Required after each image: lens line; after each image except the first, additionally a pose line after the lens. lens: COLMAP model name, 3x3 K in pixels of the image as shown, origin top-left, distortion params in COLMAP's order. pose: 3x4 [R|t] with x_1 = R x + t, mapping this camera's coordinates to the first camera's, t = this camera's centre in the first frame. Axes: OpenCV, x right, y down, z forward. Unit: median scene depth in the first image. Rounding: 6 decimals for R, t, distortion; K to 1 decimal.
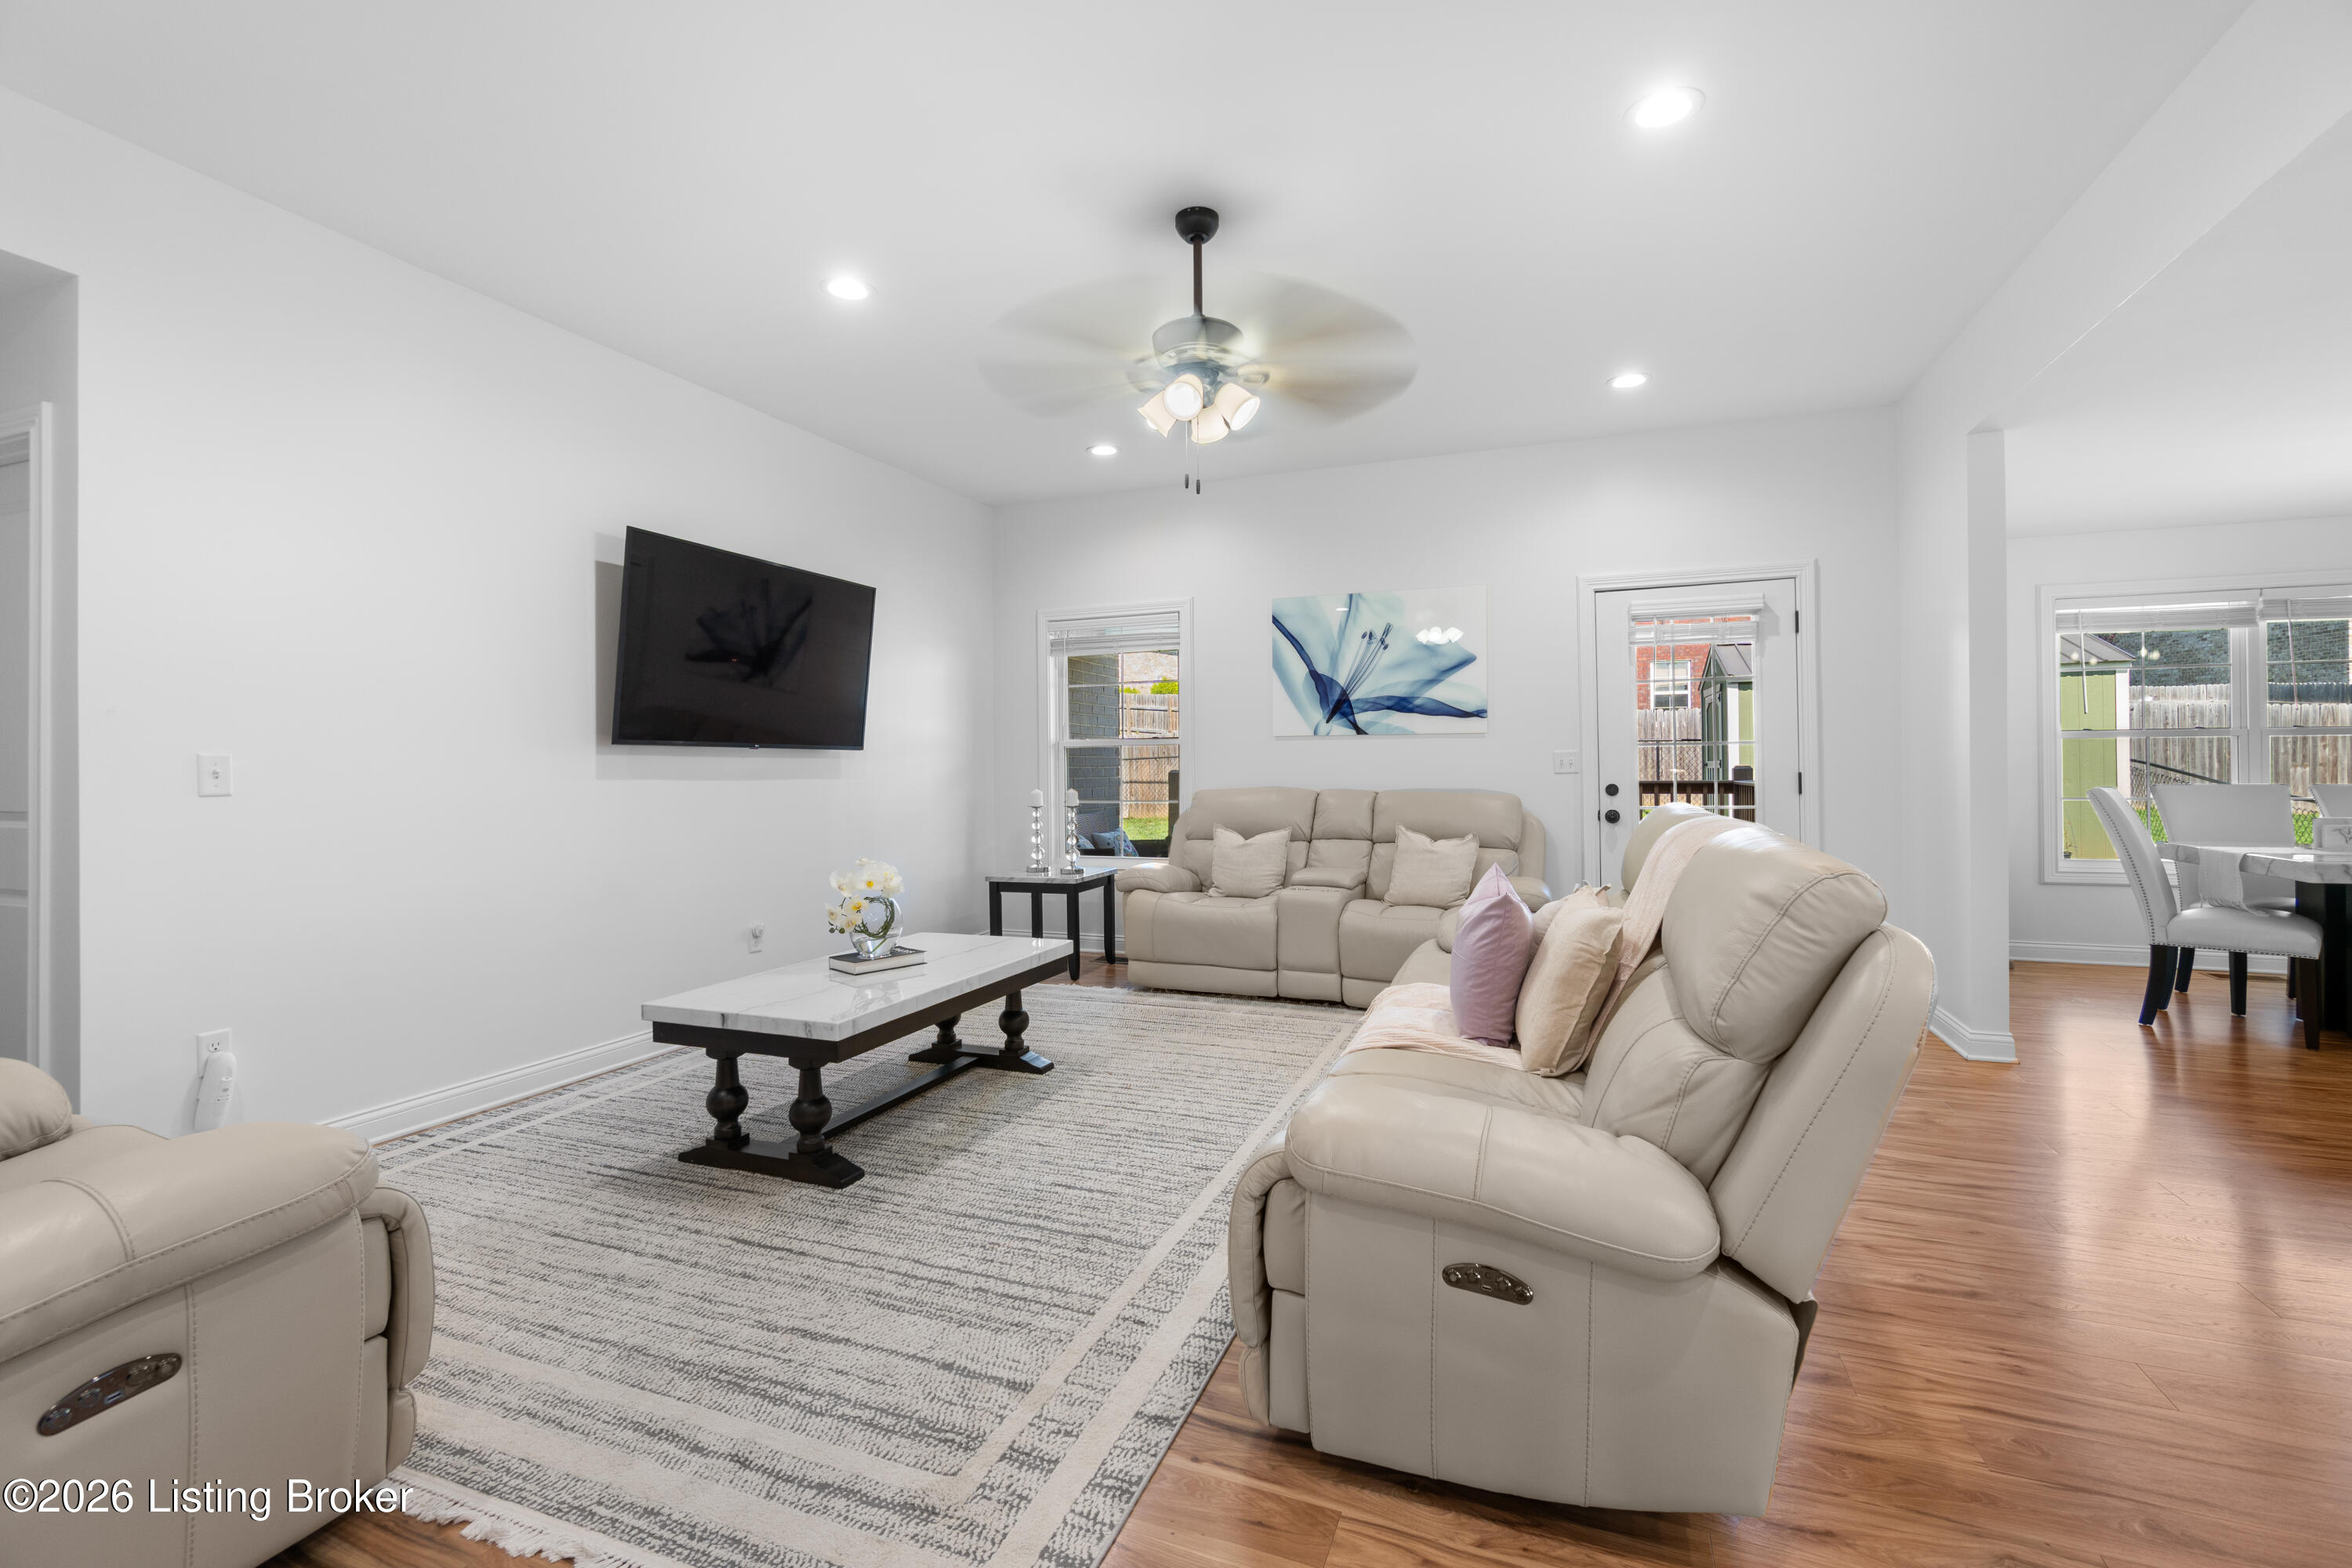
lens RADIAL K [[1027.9, 0, 1175.2], [0, 1027.9, 772.0], [0, 0, 1]] dist [-0.003708, -0.000520]
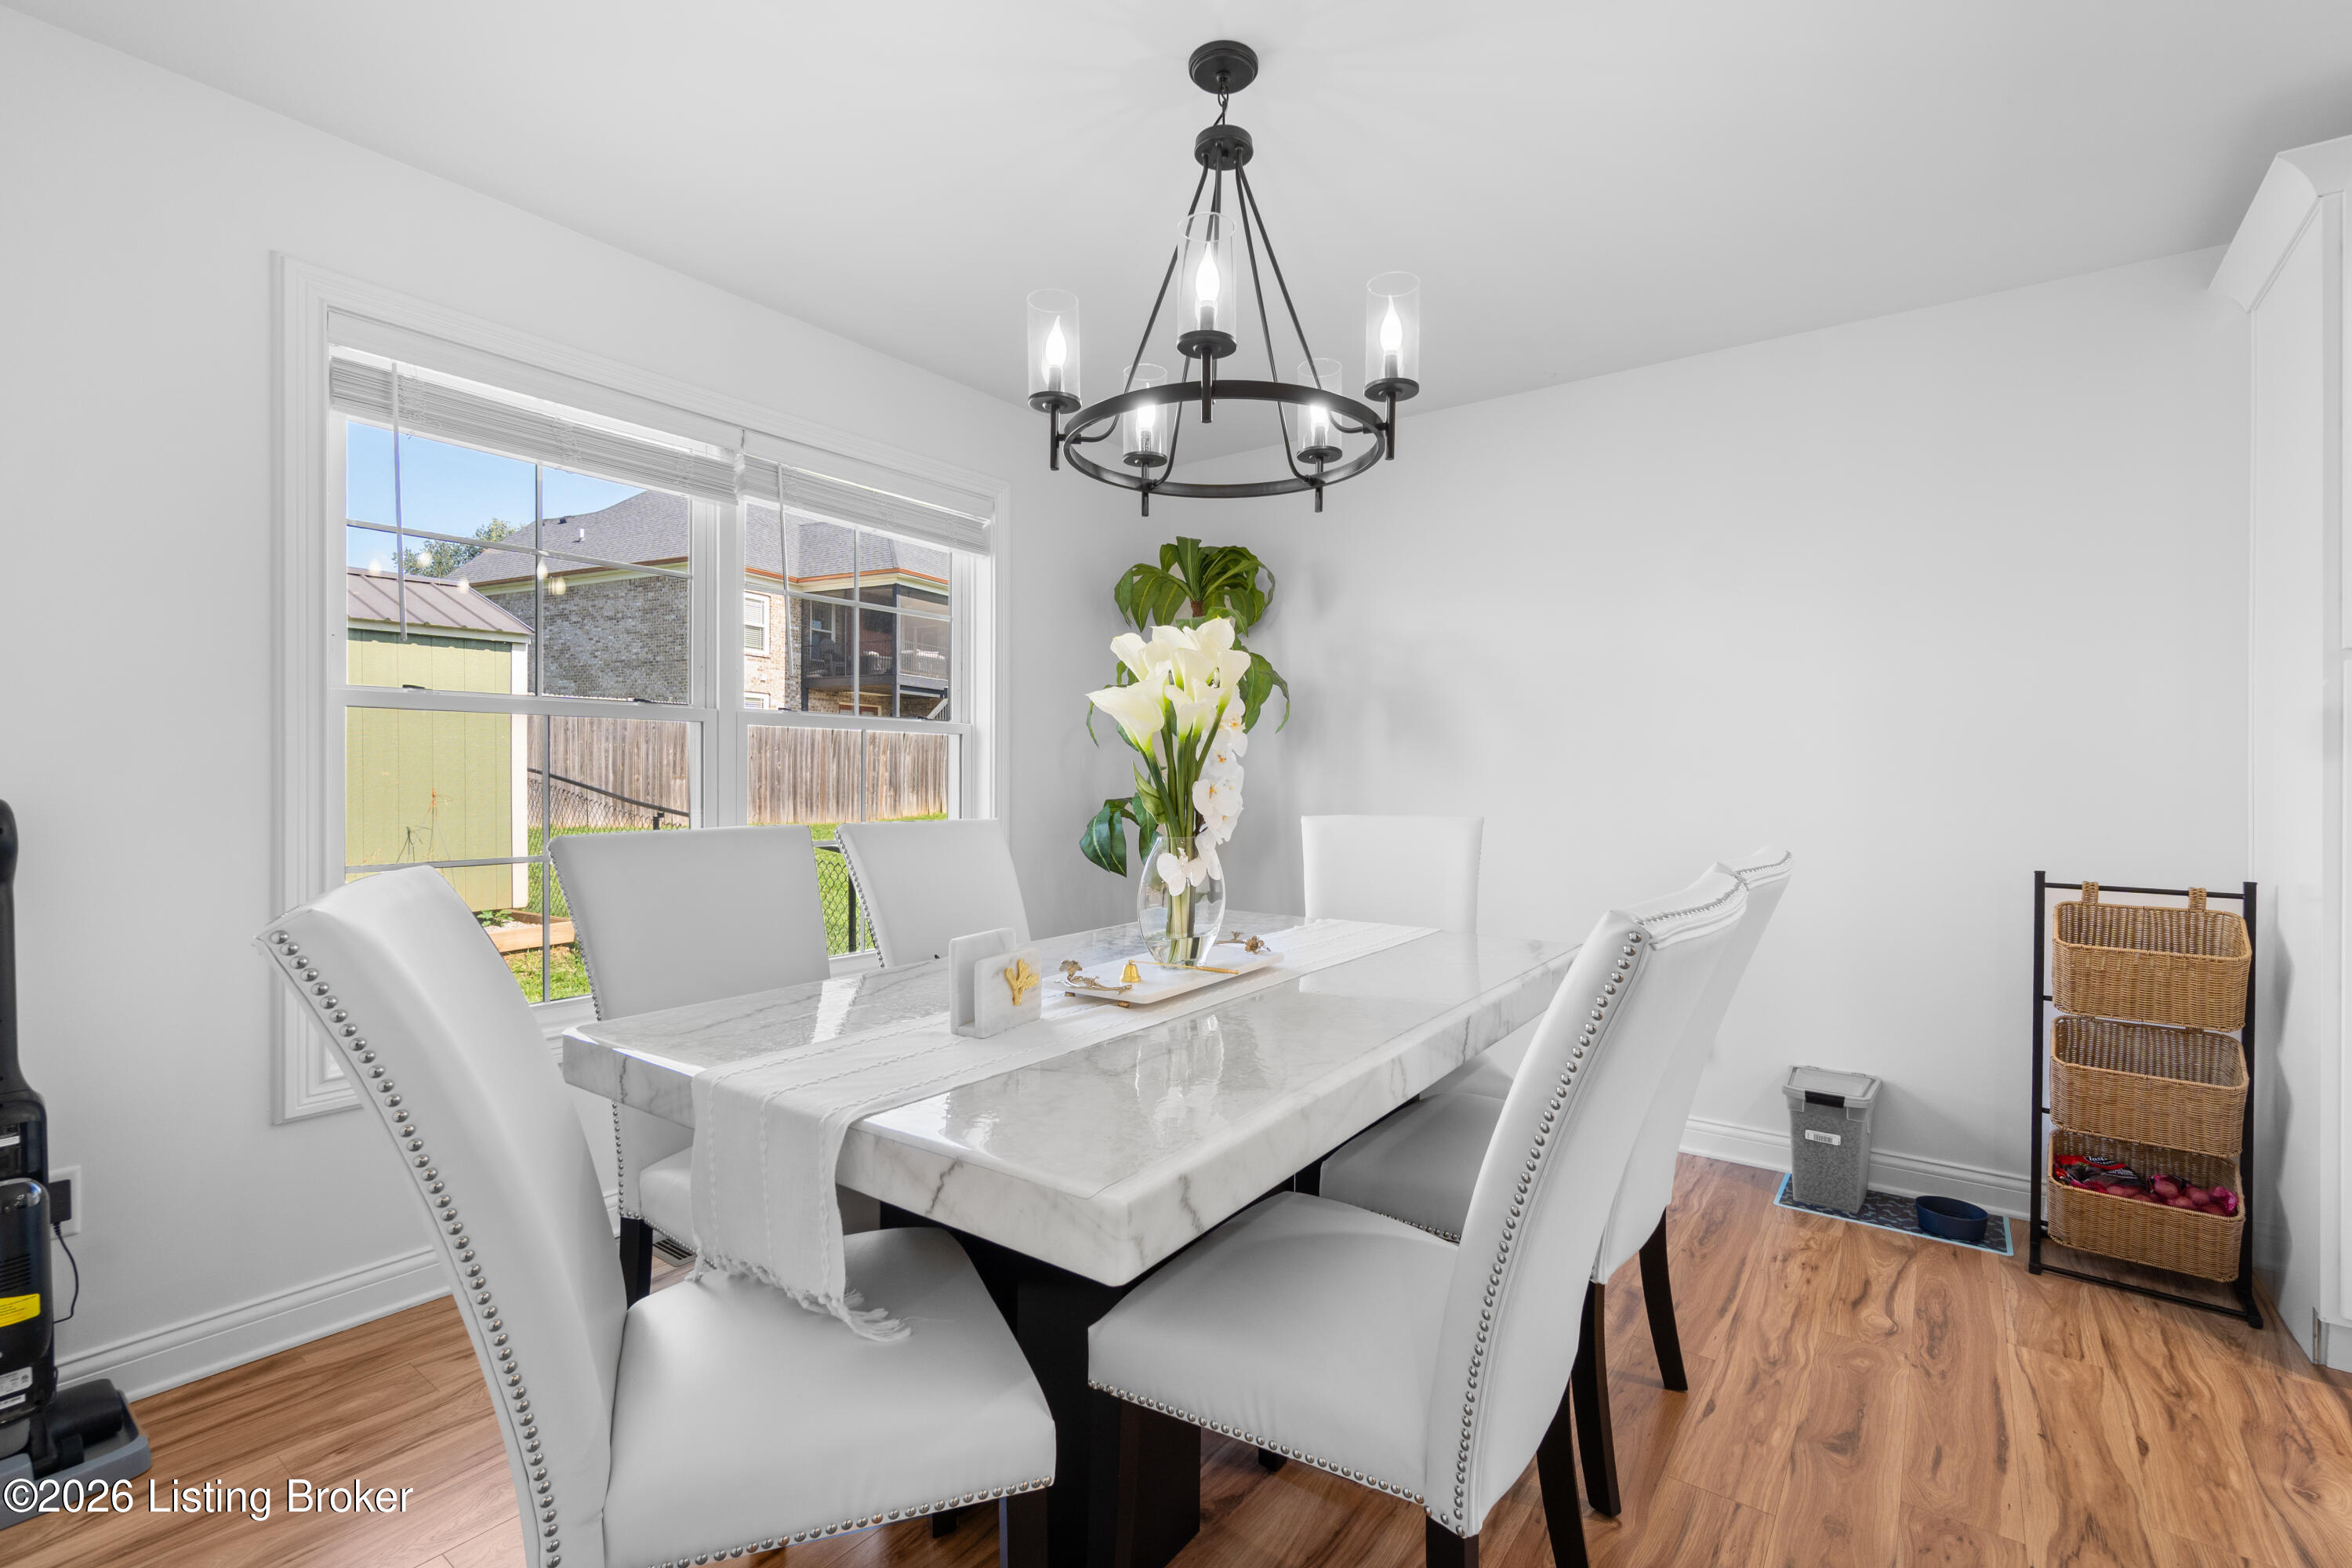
lens RADIAL K [[1027.9, 0, 1177.0], [0, 1027.9, 783.1], [0, 0, 1]] dist [-0.003708, -0.000520]
pose [[0.258708, 0.004392, 0.965946, 0.428071], [-0.007012, 0.999972, -0.002669, -0.004254], [-0.965930, -0.006083, 0.258731, 0.449344]]
